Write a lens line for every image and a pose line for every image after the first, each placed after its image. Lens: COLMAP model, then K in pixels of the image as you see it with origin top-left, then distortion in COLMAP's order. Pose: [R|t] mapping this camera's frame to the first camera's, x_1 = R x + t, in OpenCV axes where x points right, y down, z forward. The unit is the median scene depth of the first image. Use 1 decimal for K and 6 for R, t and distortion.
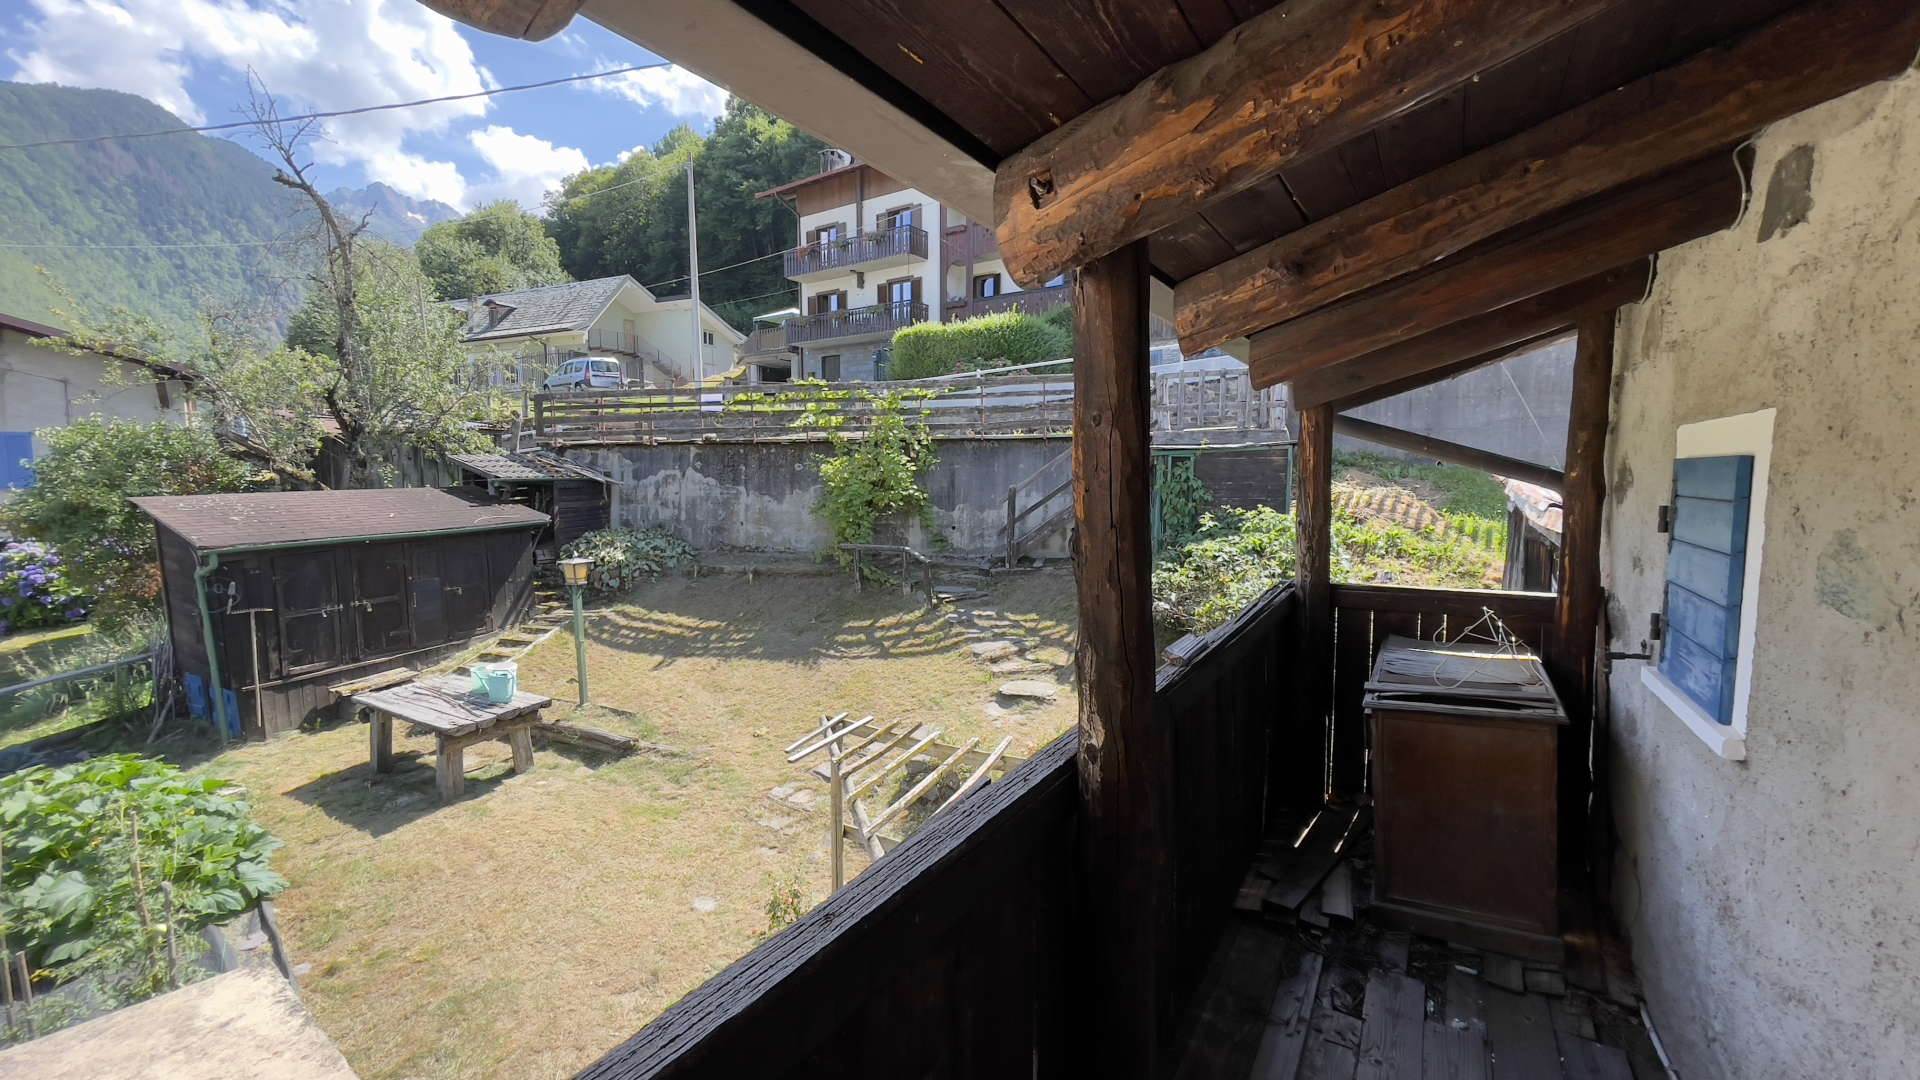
lens RADIAL K [[778.5, 0, 957.1], [0, 778.5, 536.1], [0, 0, 1]] dist [-0.020292, 0.009240]
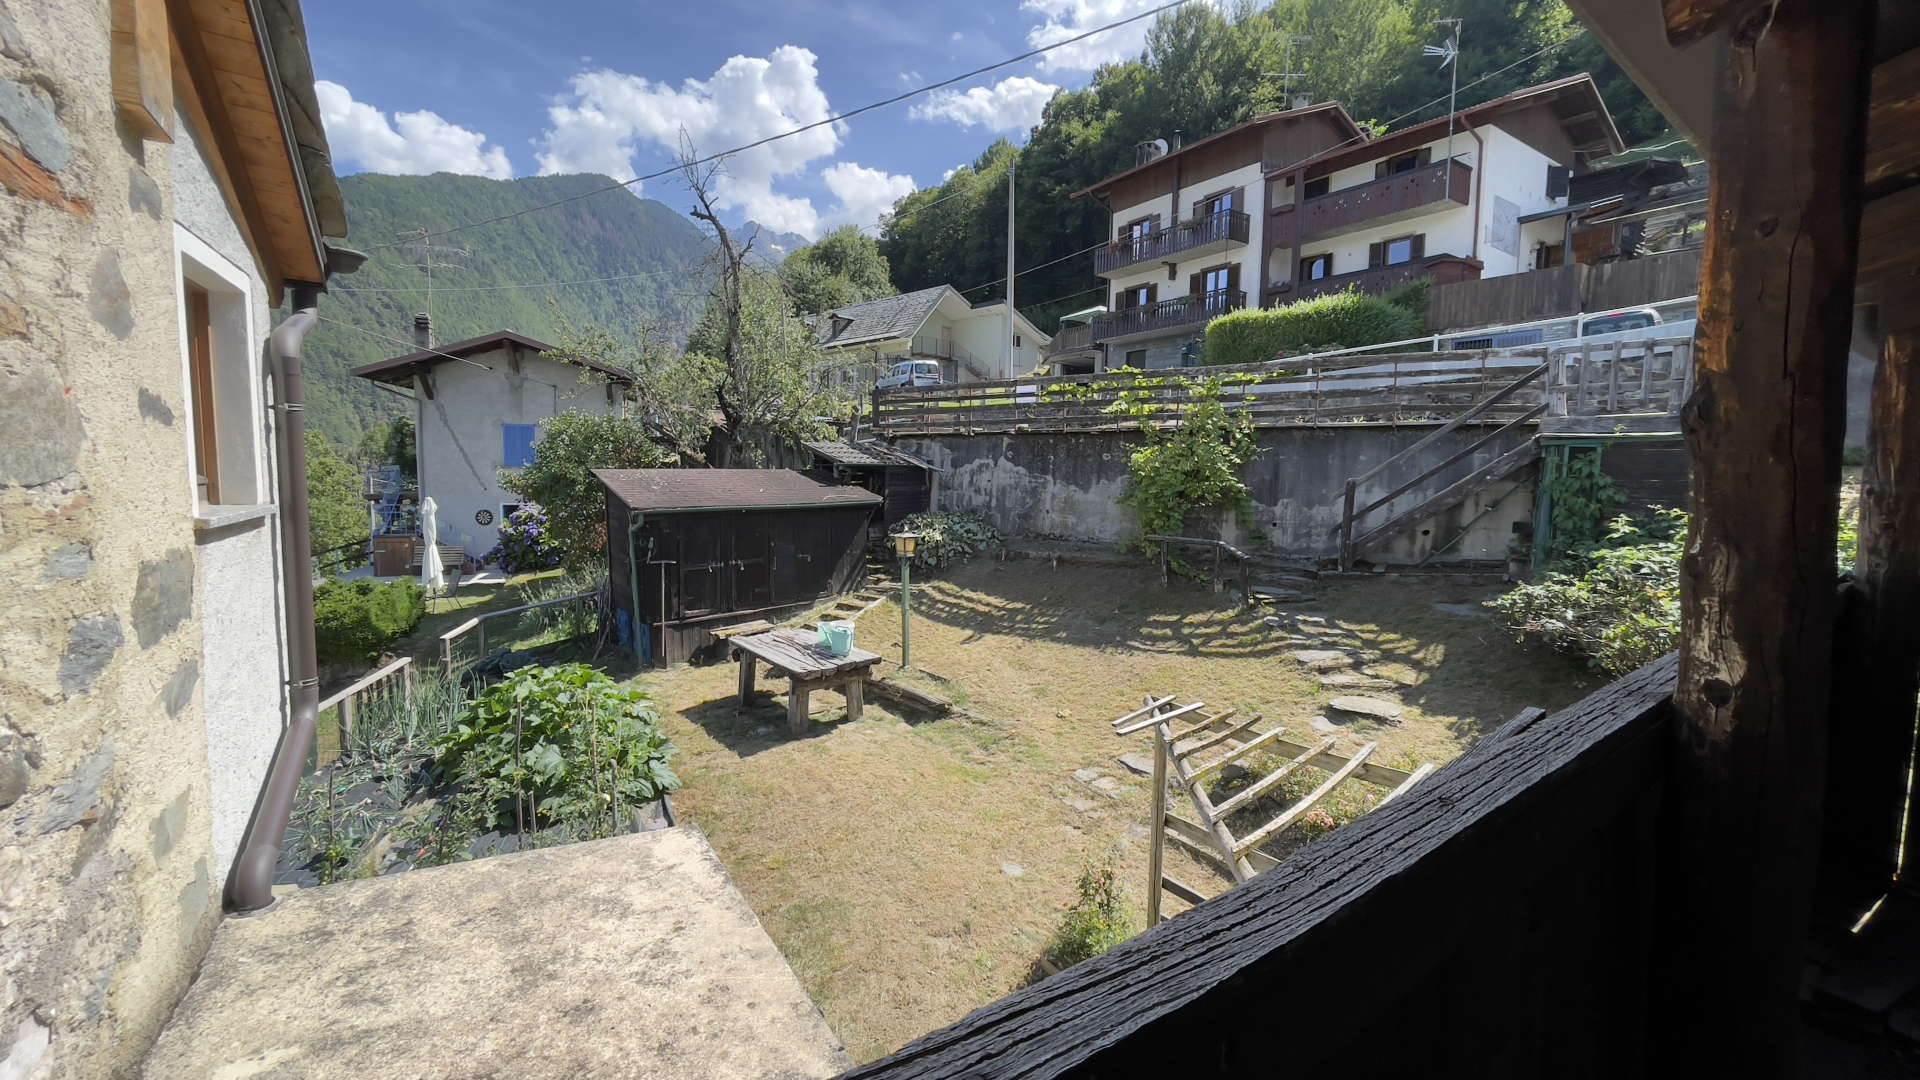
lens RADIAL K [[778.5, 0, 957.9], [0, 778.5, 534.5], [0, 0, 1]] dist [-0.020292, 0.009240]
pose [[0.932173, 0.050157, -0.358521, -0.026770], [-0.051724, 0.998648, 0.005226, 0.018208], [0.358299, 0.013673, 0.933507, 0.006938]]
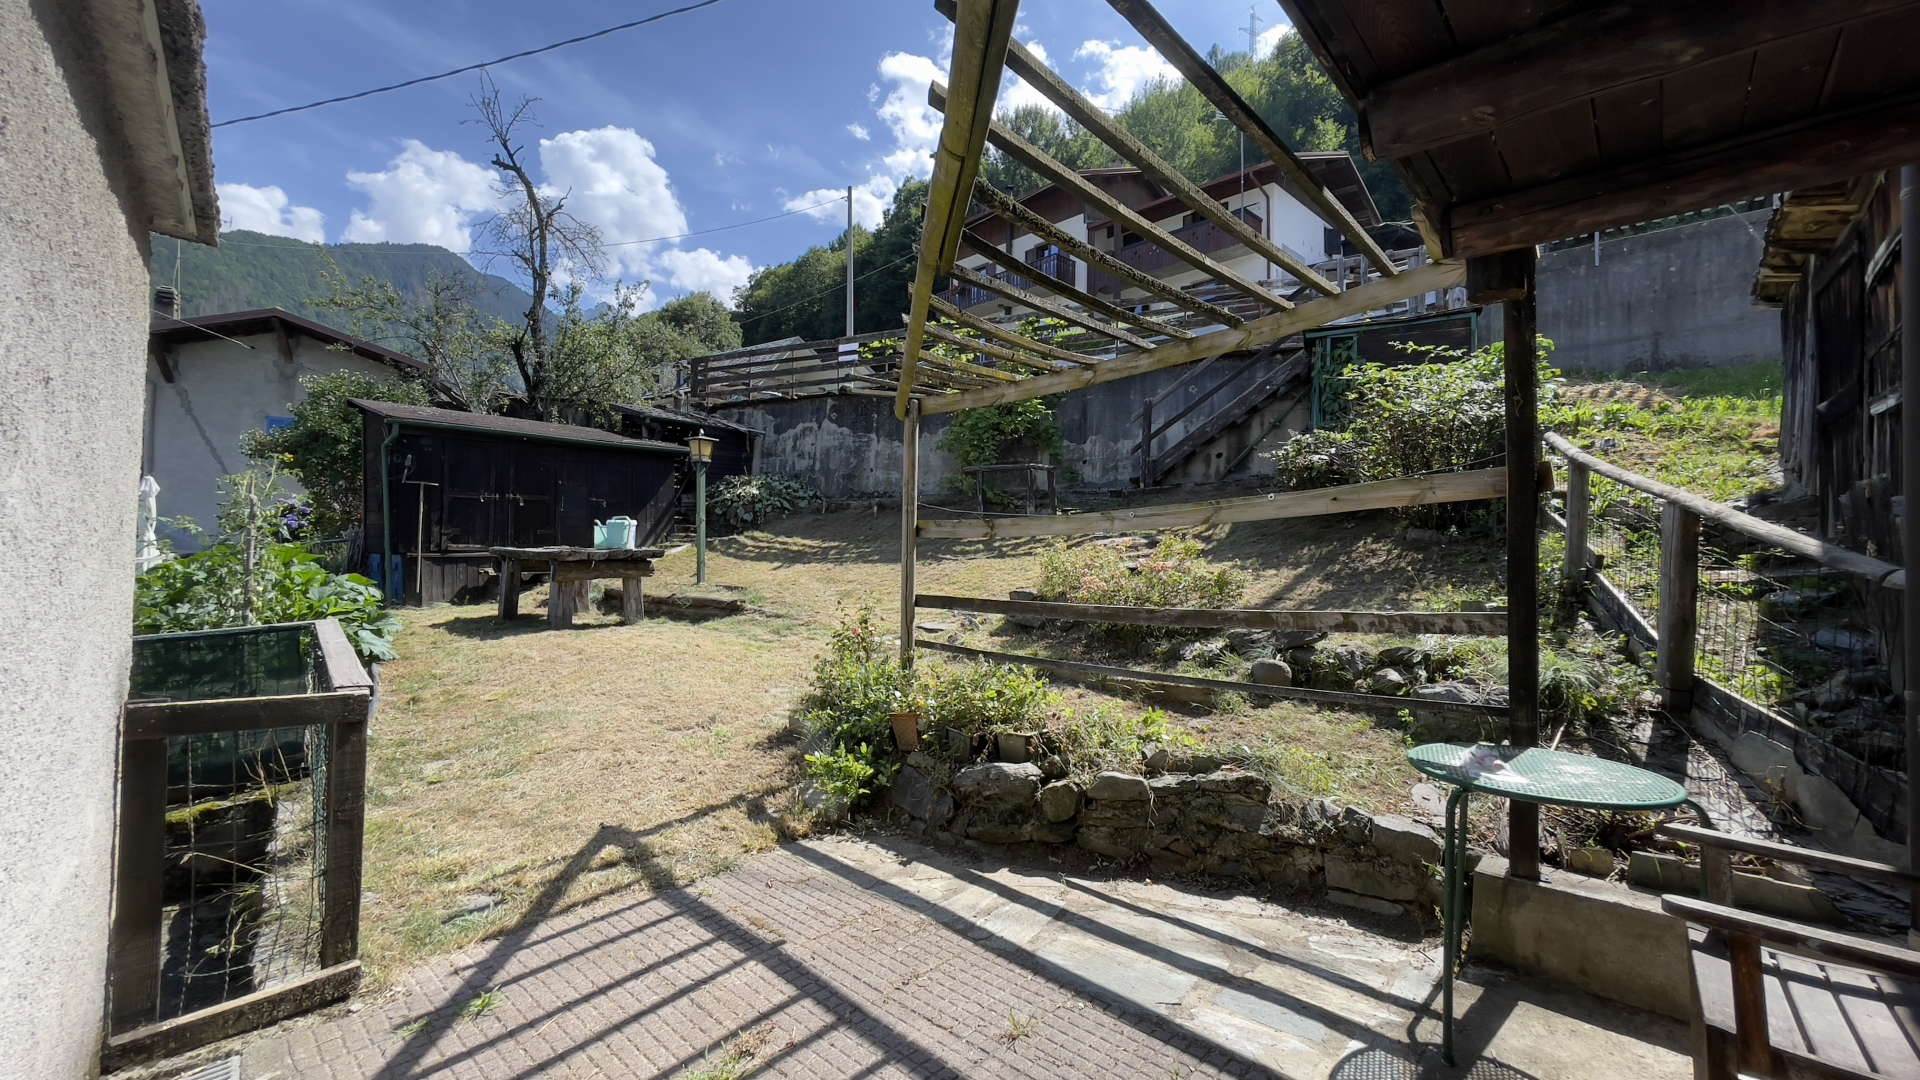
lens RADIAL K [[778.5, 0, 957.1], [0, 778.5, 538.7], [0, 0, 1]] dist [-0.020292, 0.009240]
pose [[0.981012, 0.011200, -0.193624, 0.030280], [-0.032860, 0.993496, -0.109024, 0.219862], [0.191143, 0.113316, 0.974999, 0.071810]]
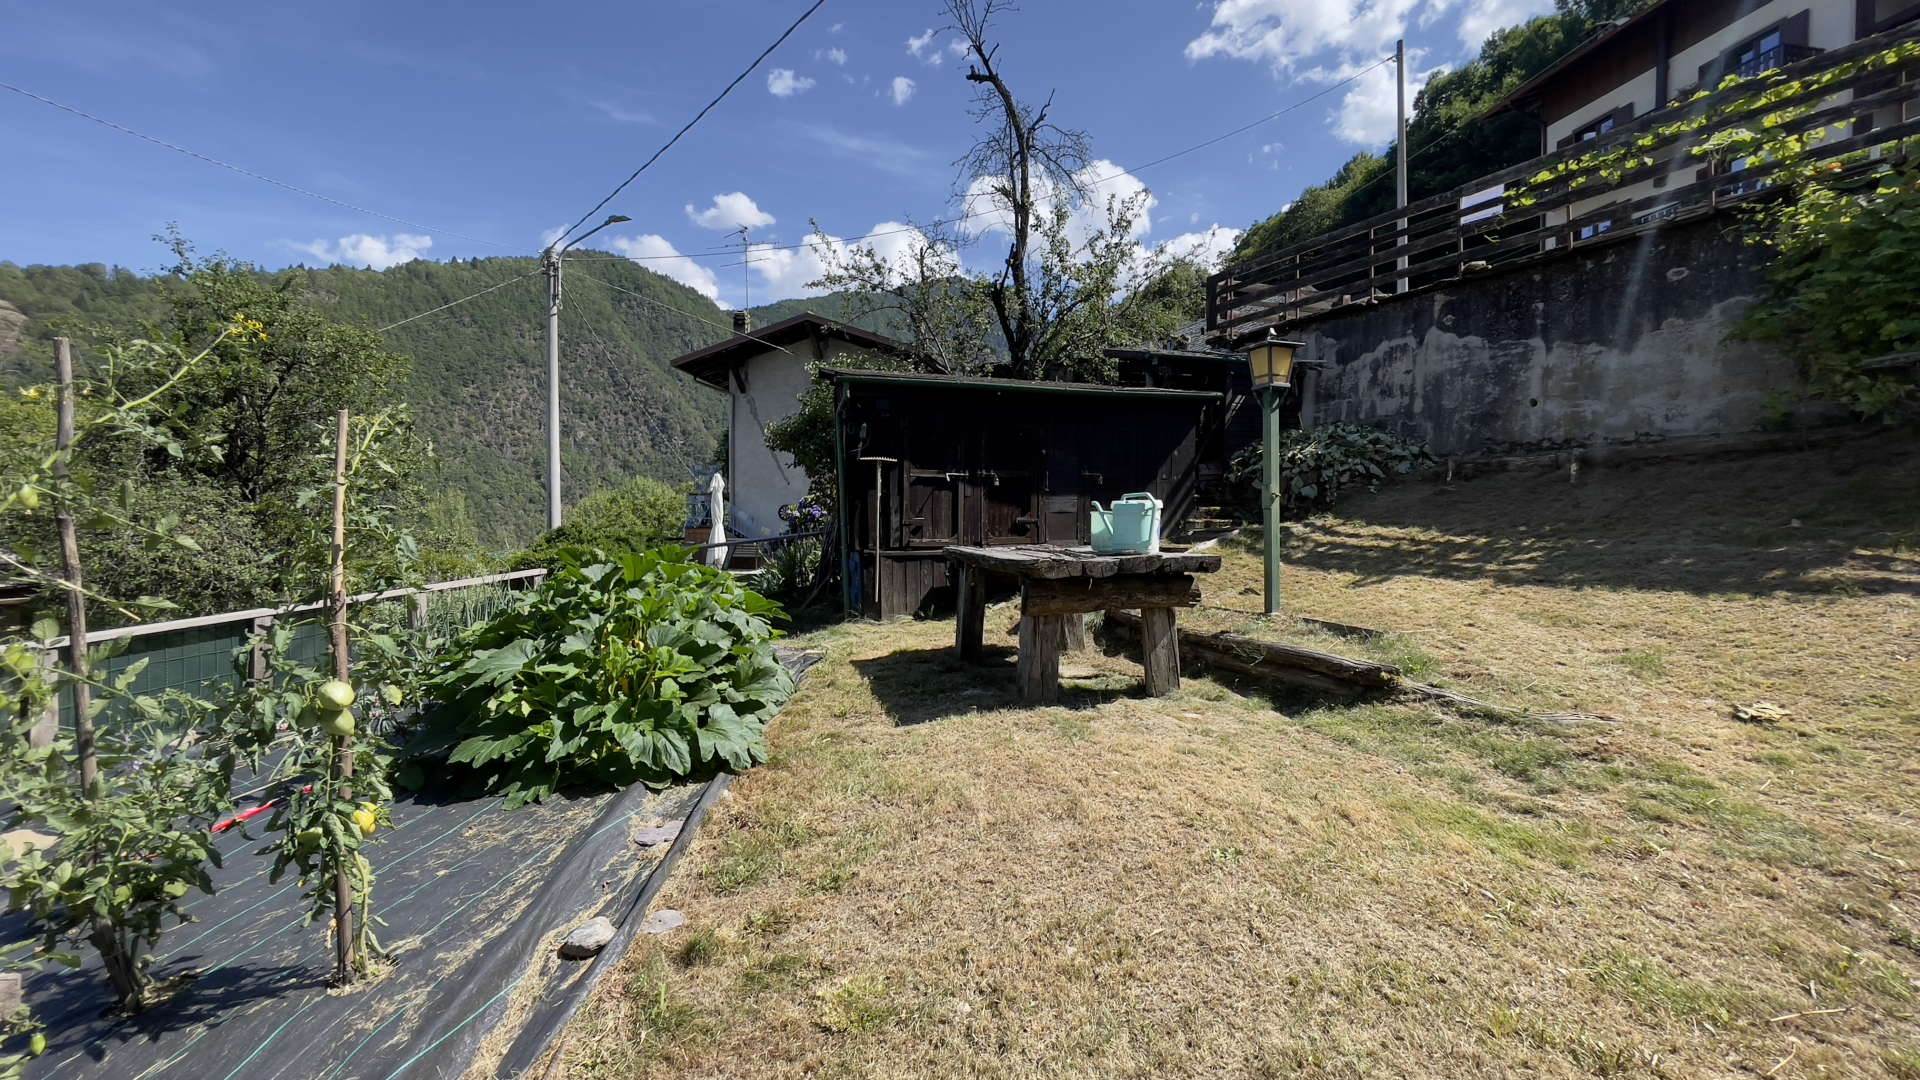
lens RADIAL K [[778.5, 0, 962.3], [0, 778.5, 532.8], [0, 0, 1]] dist [-0.020292, 0.009240]
pose [[0.704736, 0.010367, -0.709394, -0.213504], [-0.073861, 0.995532, -0.058828, 0.178090], [0.705614, 0.093855, 0.702353, 0.395707]]
